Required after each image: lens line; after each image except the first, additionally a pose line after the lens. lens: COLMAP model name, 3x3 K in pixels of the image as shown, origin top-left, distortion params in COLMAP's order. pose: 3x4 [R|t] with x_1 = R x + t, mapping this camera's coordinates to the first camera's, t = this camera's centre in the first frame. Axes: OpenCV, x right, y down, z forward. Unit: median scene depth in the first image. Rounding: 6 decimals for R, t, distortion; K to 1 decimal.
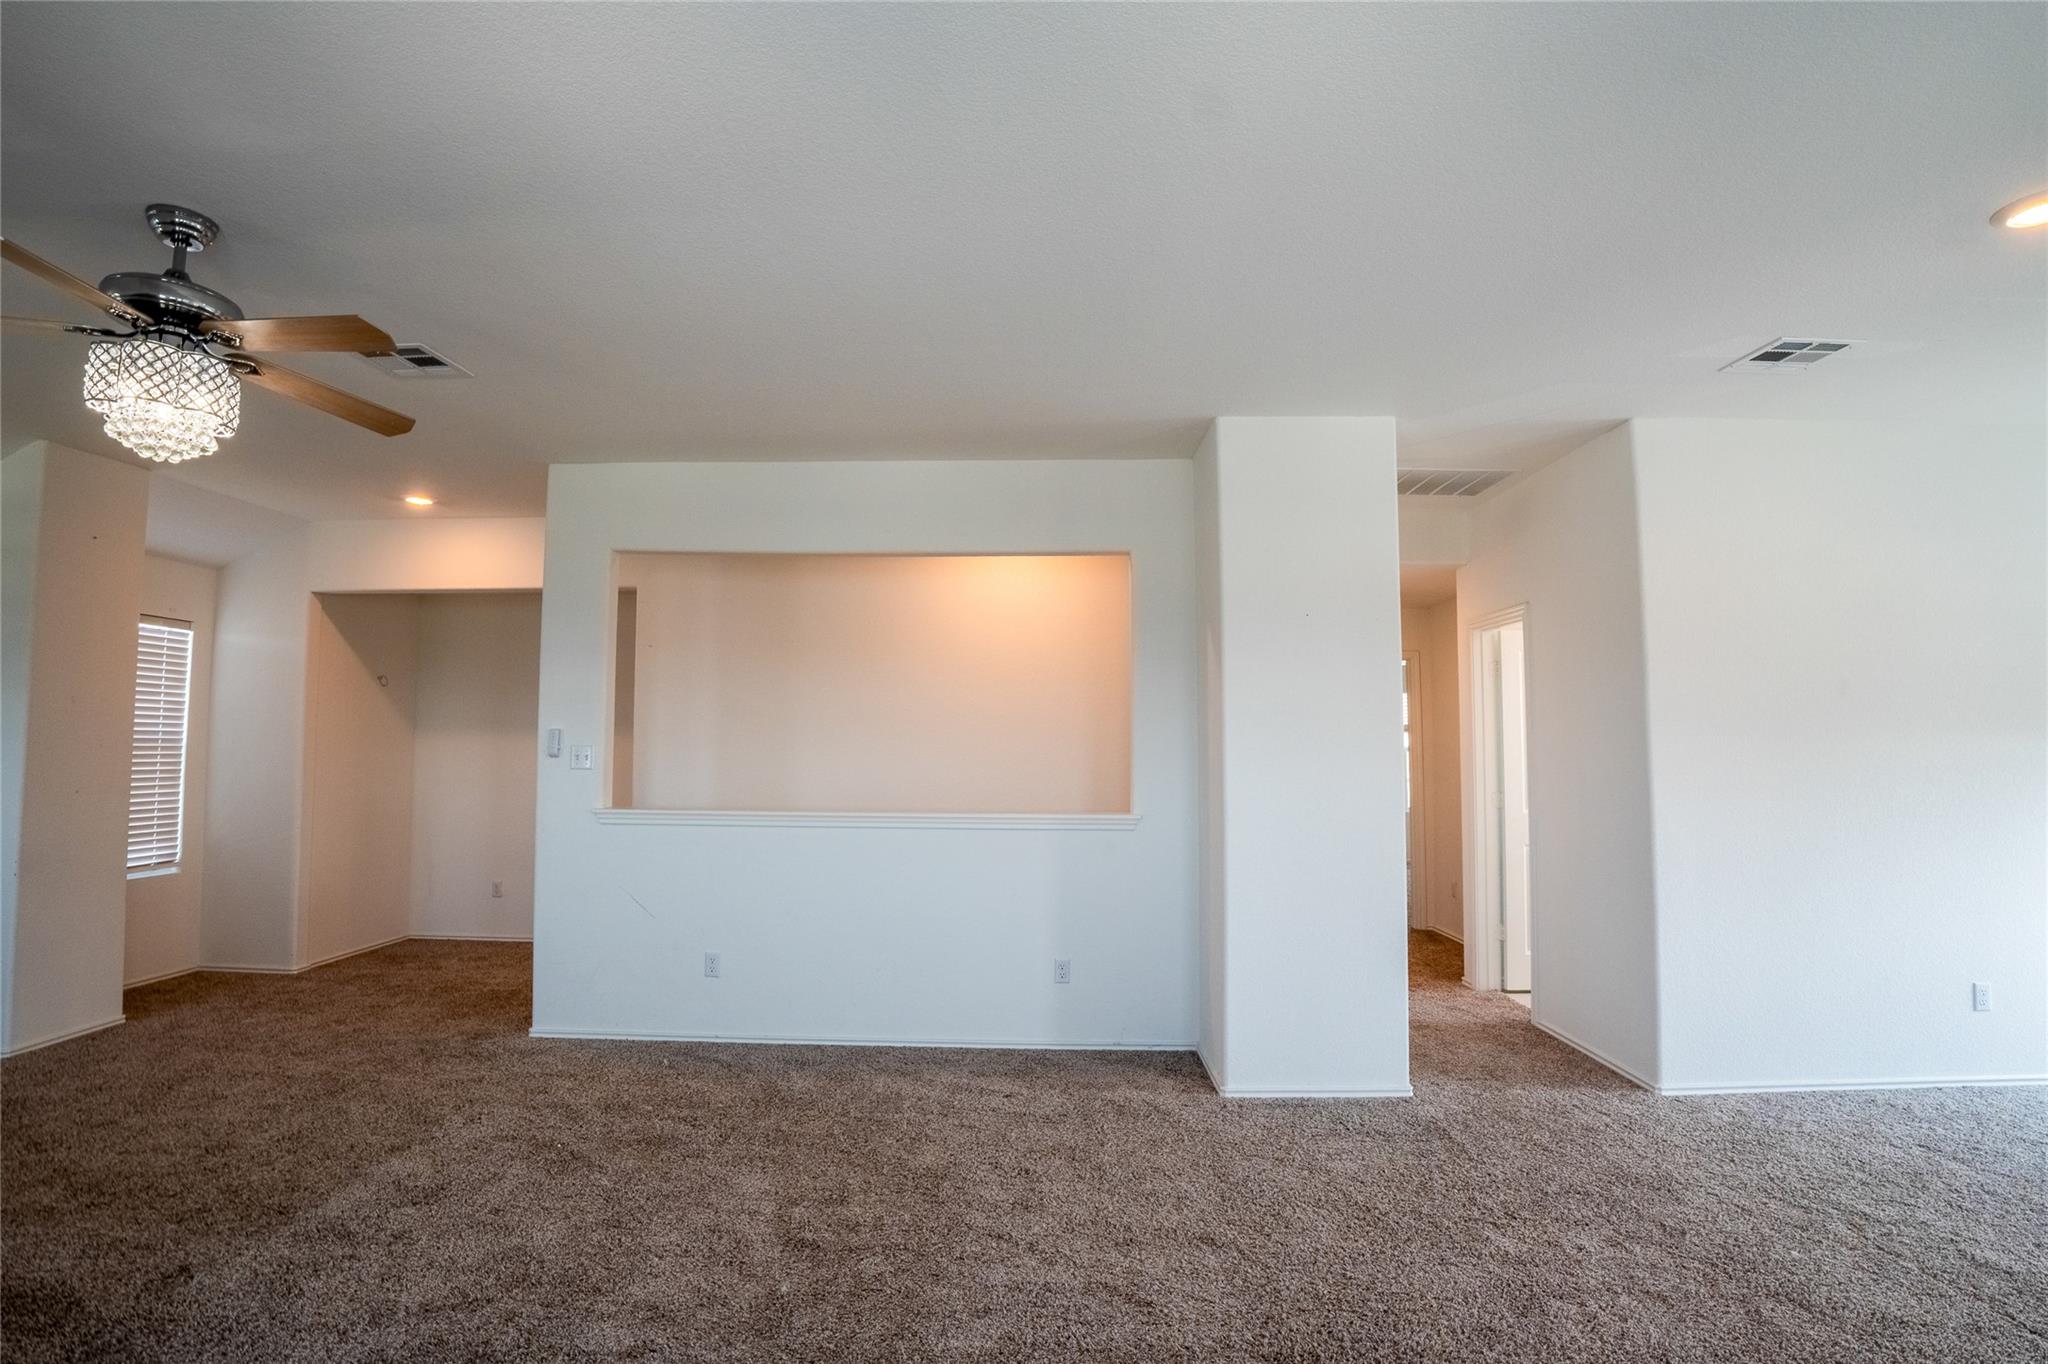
lens RADIAL K [[968.5, 0, 1024.0], [0, 968.5, 682.0], [0, 0, 1]] dist [-0.065174, 0.012556]
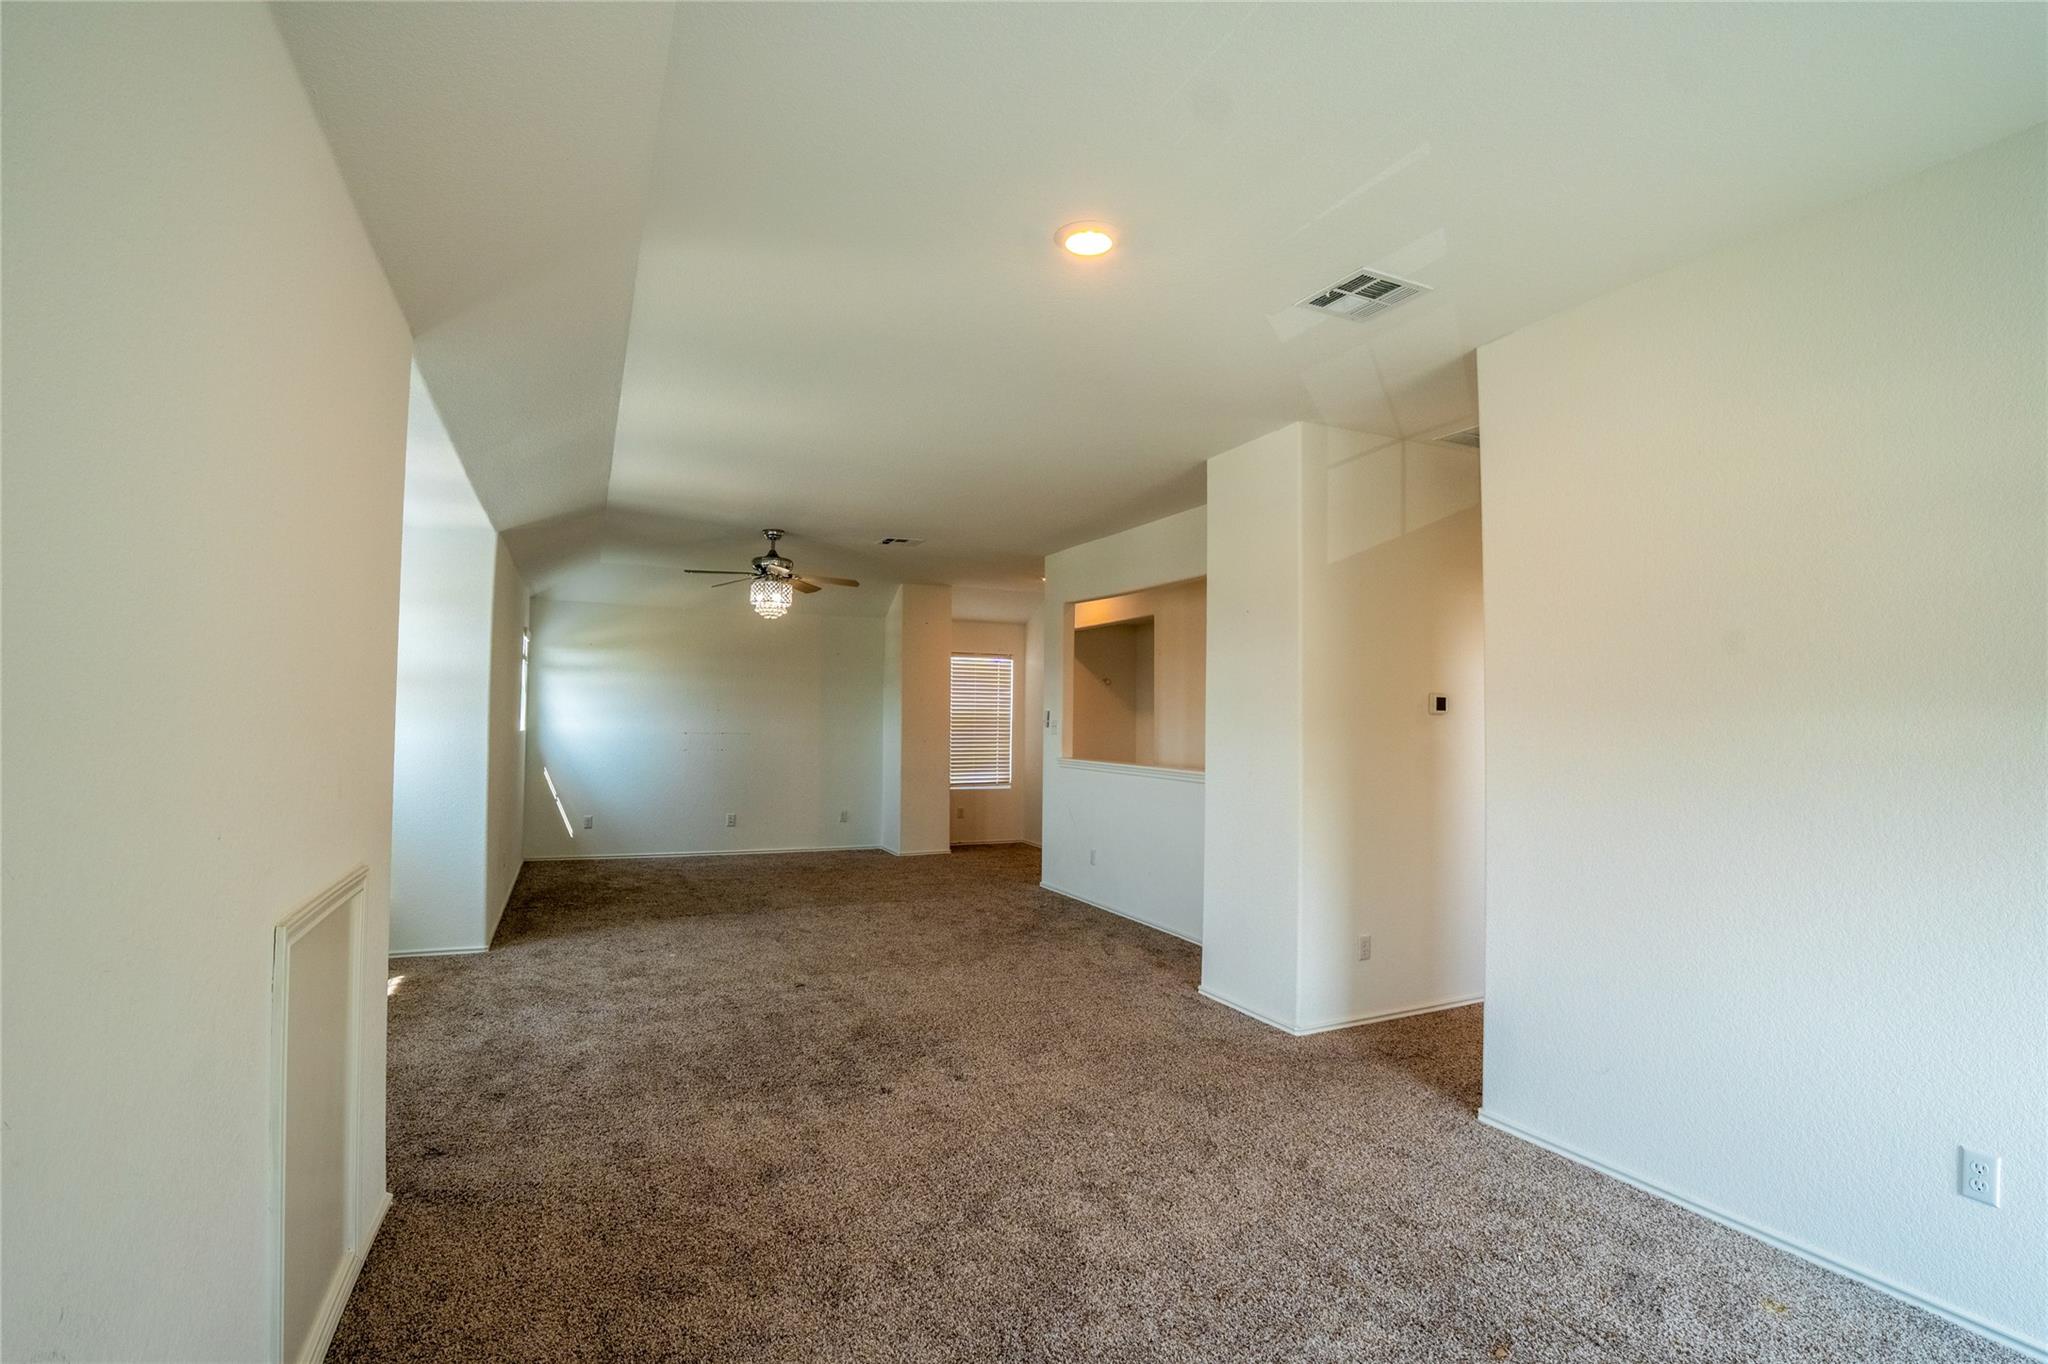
lens RADIAL K [[968.5, 0, 1024.0], [0, 968.5, 682.0], [0, 0, 1]] dist [-0.065174, 0.012556]
pose [[0.440179, -0.032459, -0.897323, 1.173279], [0.052650, 0.998560, -0.010294, 0.015199], [0.896365, -0.042713, 0.441254, 0.214588]]
